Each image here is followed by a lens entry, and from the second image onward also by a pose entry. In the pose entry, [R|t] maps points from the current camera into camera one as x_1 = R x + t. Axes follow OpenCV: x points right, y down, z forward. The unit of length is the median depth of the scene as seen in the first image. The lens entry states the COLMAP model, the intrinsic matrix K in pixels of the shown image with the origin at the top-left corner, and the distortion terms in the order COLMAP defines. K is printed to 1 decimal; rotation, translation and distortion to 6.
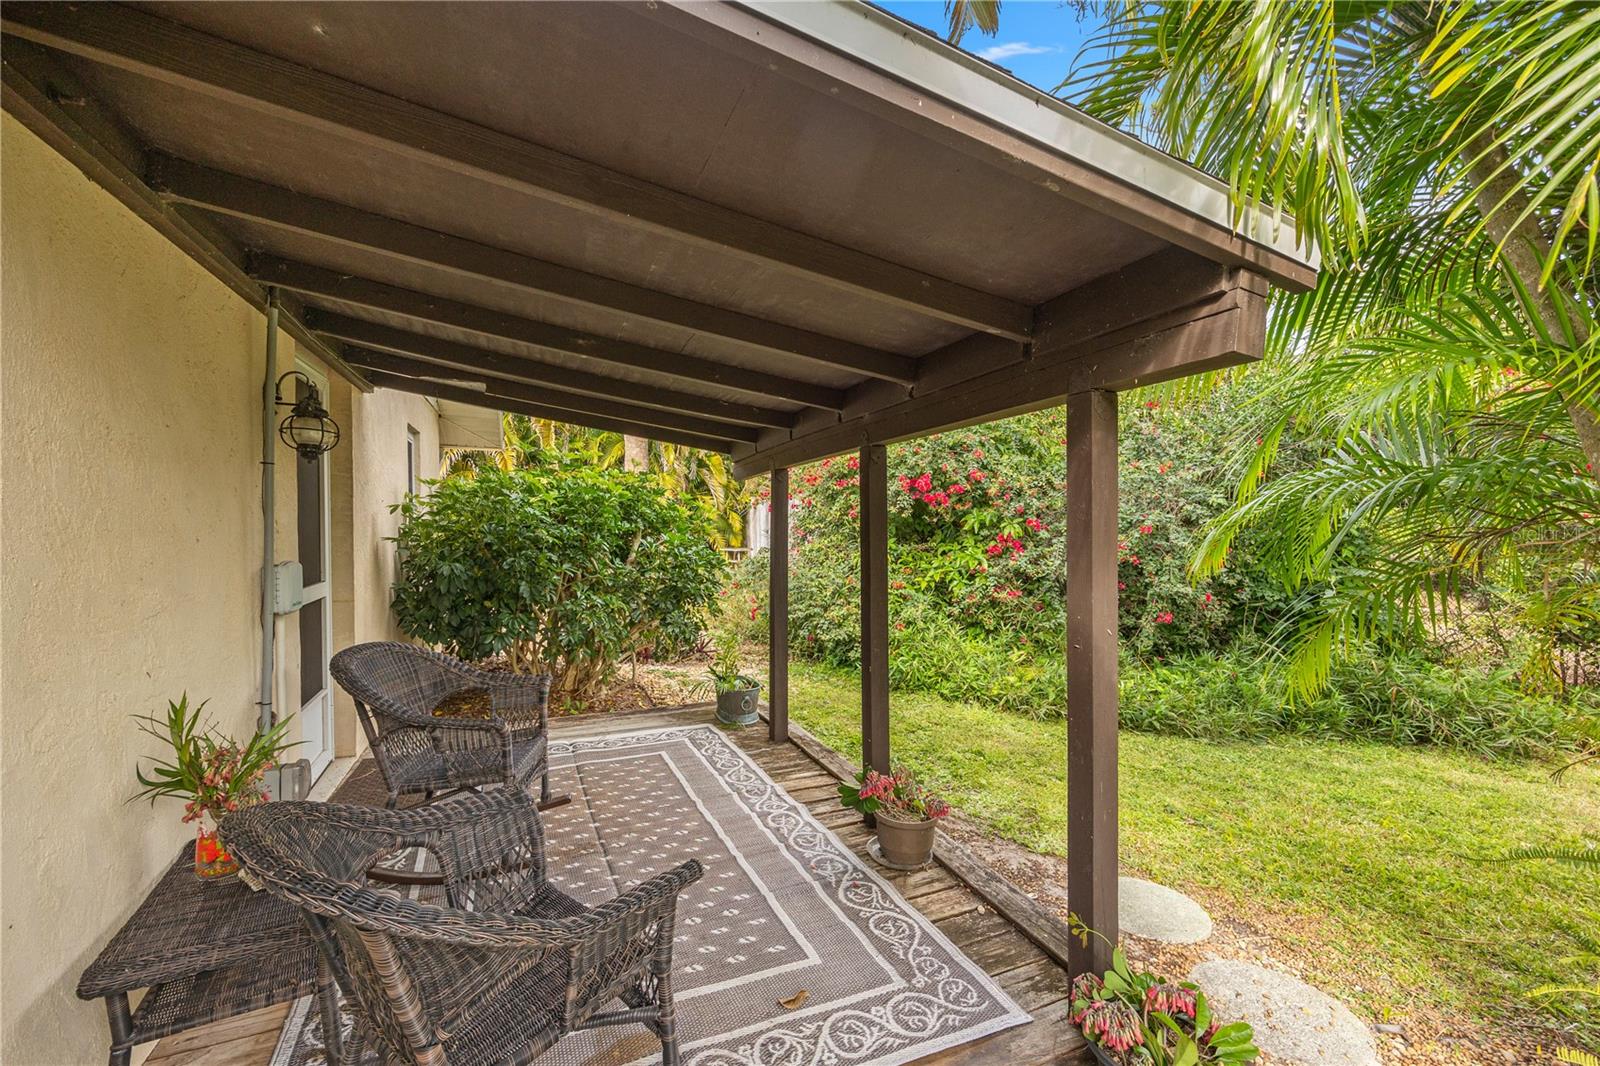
lens RADIAL K [[659.8, 0, 798.7], [0, 659.8, 529.7], [0, 0, 1]] dist [0.000005, 0.000273]
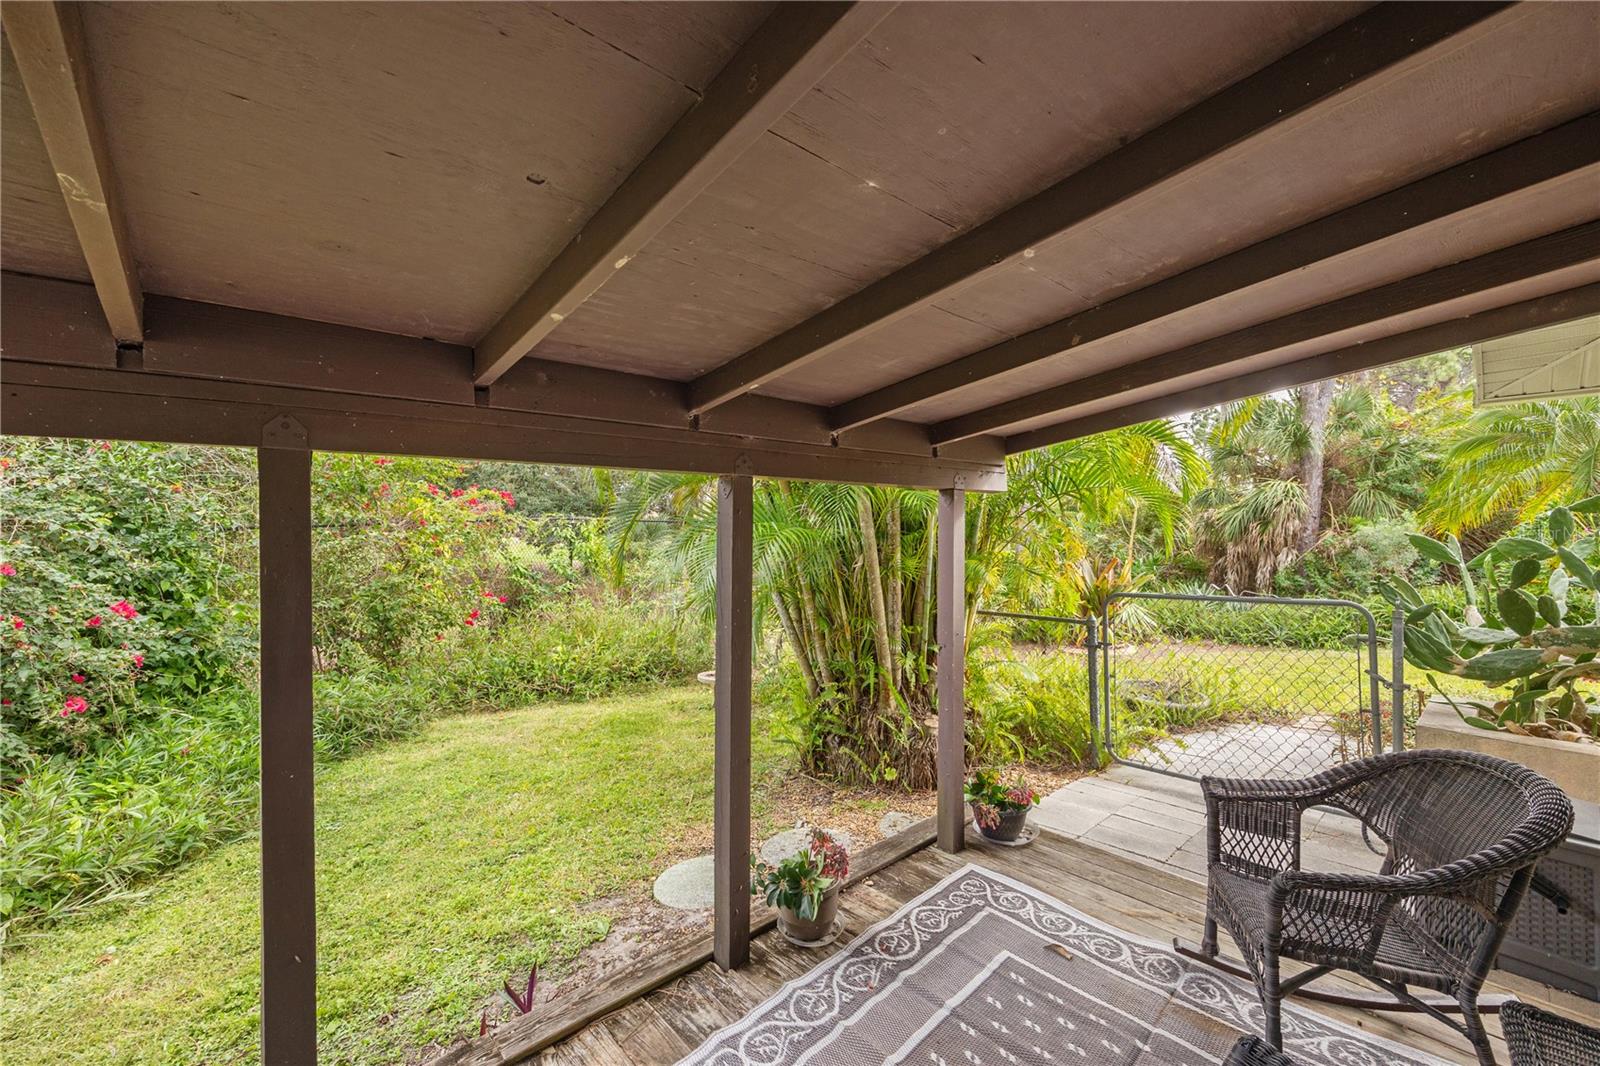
lens RADIAL K [[645.1, 0, 806.3], [0, 645.1, 528.1], [0, 0, 1]] dist [-0.009960, 0.000011]
pose [[-0.352934, 0.016124, 0.935509, -0.852944], [0.006973, 0.999869, -0.014603, -0.071473], [-0.935622, 0.001369, -0.353000, 1.610457]]
